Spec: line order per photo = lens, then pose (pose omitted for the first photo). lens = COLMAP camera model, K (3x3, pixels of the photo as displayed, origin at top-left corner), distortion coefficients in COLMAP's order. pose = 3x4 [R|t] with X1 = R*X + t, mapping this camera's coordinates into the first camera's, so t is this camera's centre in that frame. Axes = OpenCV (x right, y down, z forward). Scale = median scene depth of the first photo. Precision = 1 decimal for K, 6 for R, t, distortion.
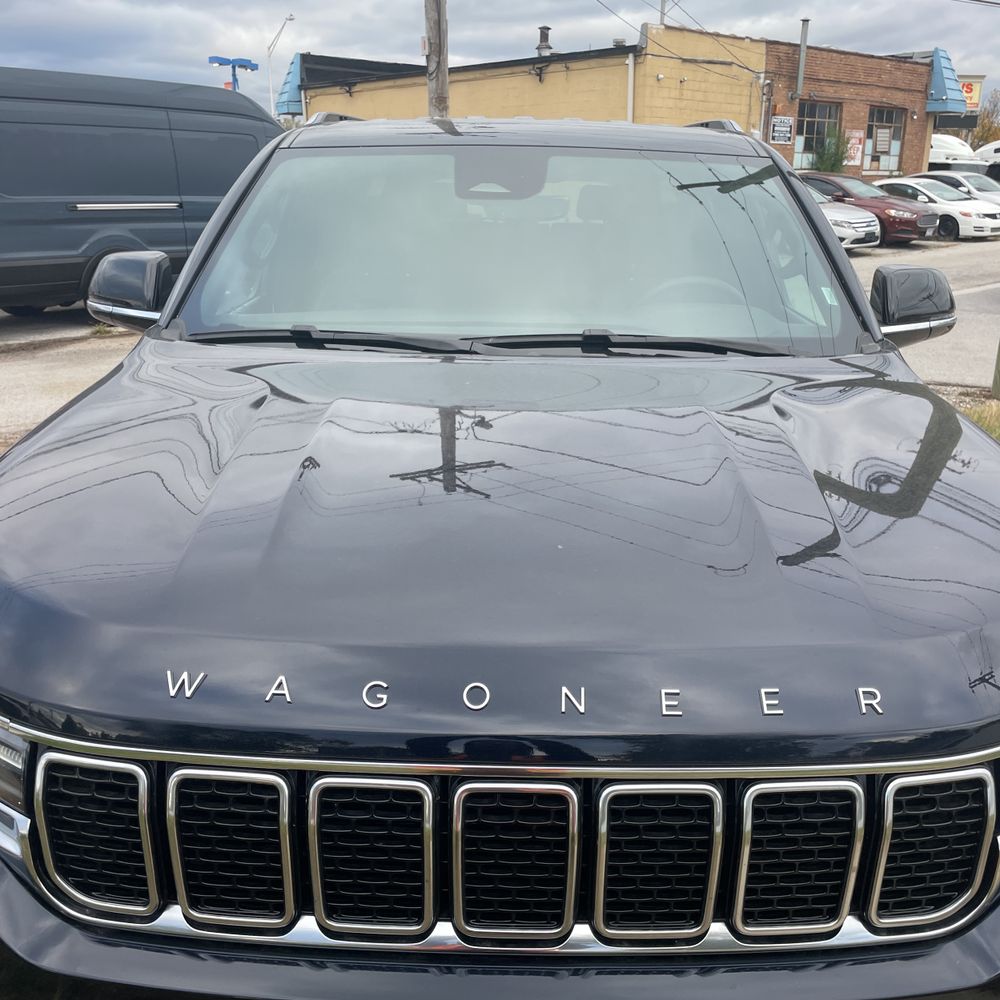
lens RADIAL K [[1005.6, 0, 504.9], [0, 1005.6, 507.7], [0, 0, 1]] dist [0.080209, -0.094893]
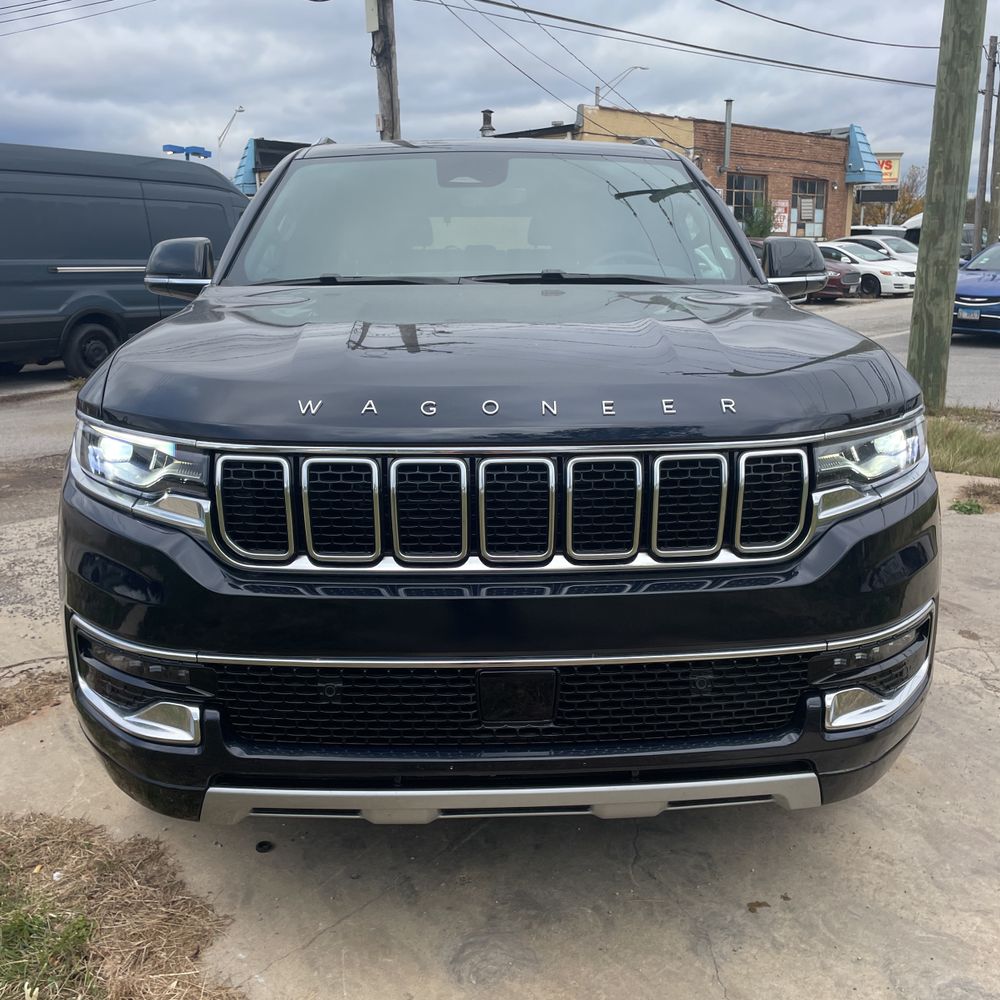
lens RADIAL K [[999.2, 0, 500.0], [0, 999.2, 500.0], [0, 0, 1]] dist [0.087780, -0.111667]
pose [[0.998731, -0.029753, 0.040640, -0.003054], [0.032809, 0.996512, -0.076723, 0.016932], [-0.038215, 0.077959, 0.996224, -0.022341]]
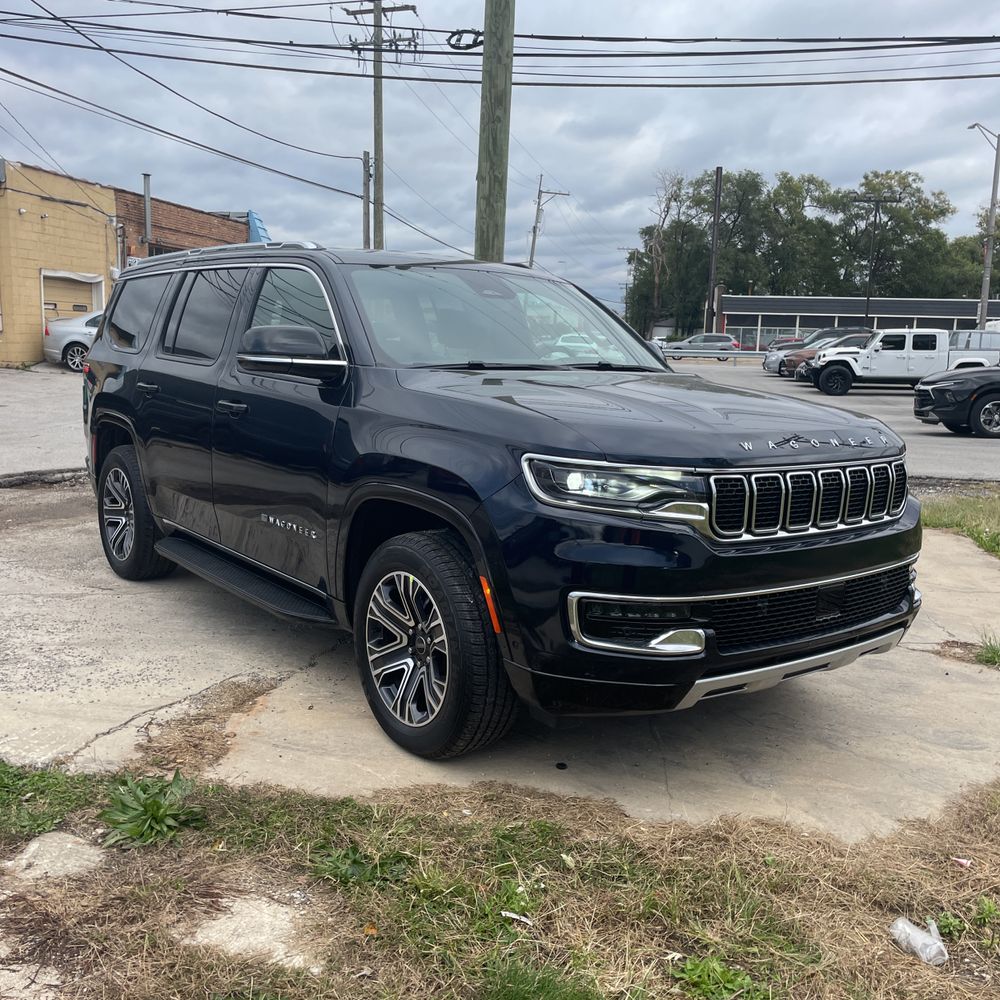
lens RADIAL K [[999.2, 0, 500.0], [0, 999.2, 500.0], [0, 0, 1]] dist [0.087780, -0.111667]
pose [[0.790989, -0.082345, 0.606263, -0.097175], [0.163488, 0.983317, -0.079745, 0.016145], [-0.589583, 0.162194, 0.791256, -0.030148]]
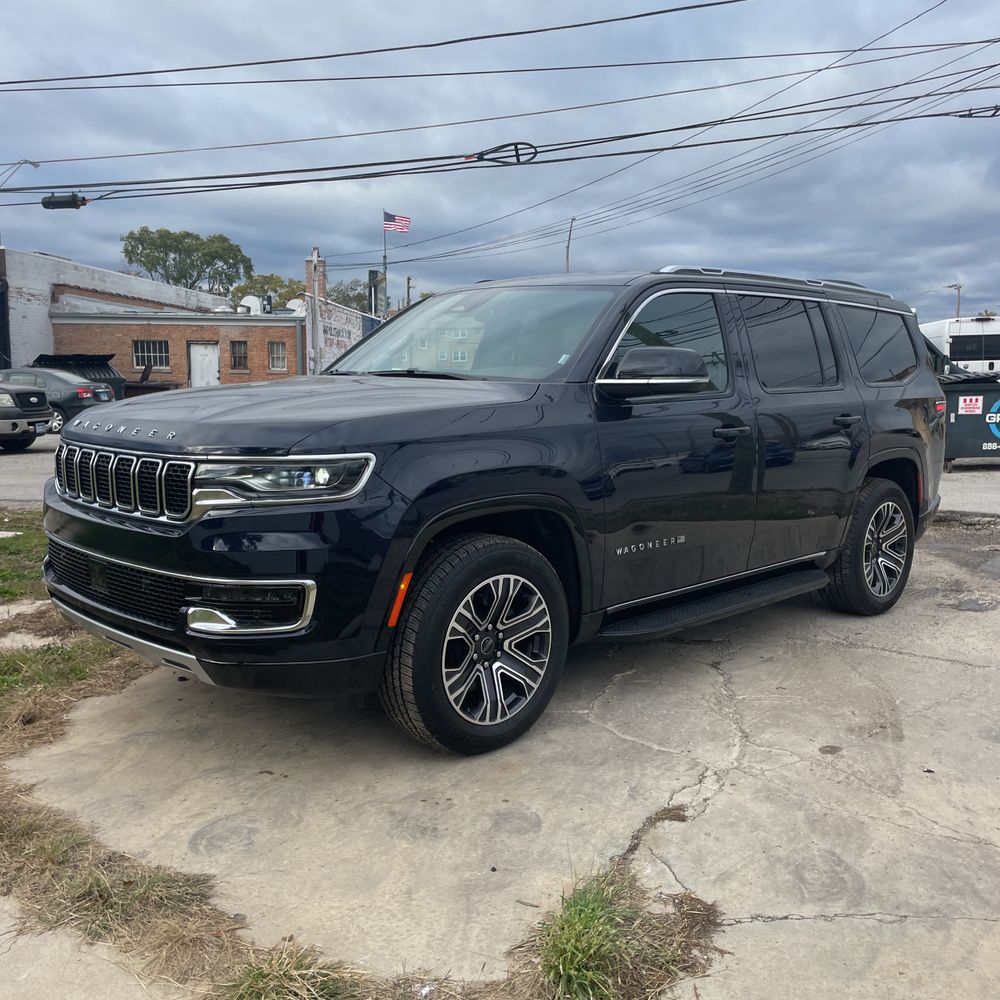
lens RADIAL K [[999.2, 0, 500.0], [0, 999.2, 500.0], [0, 0, 1]] dist [0.087780, -0.111667]
pose [[0.702744, 0.080095, -0.706920, 0.119054], [-0.212103, 0.972044, -0.100716, 0.017554], [0.679091, 0.220717, 0.700086, -0.015046]]
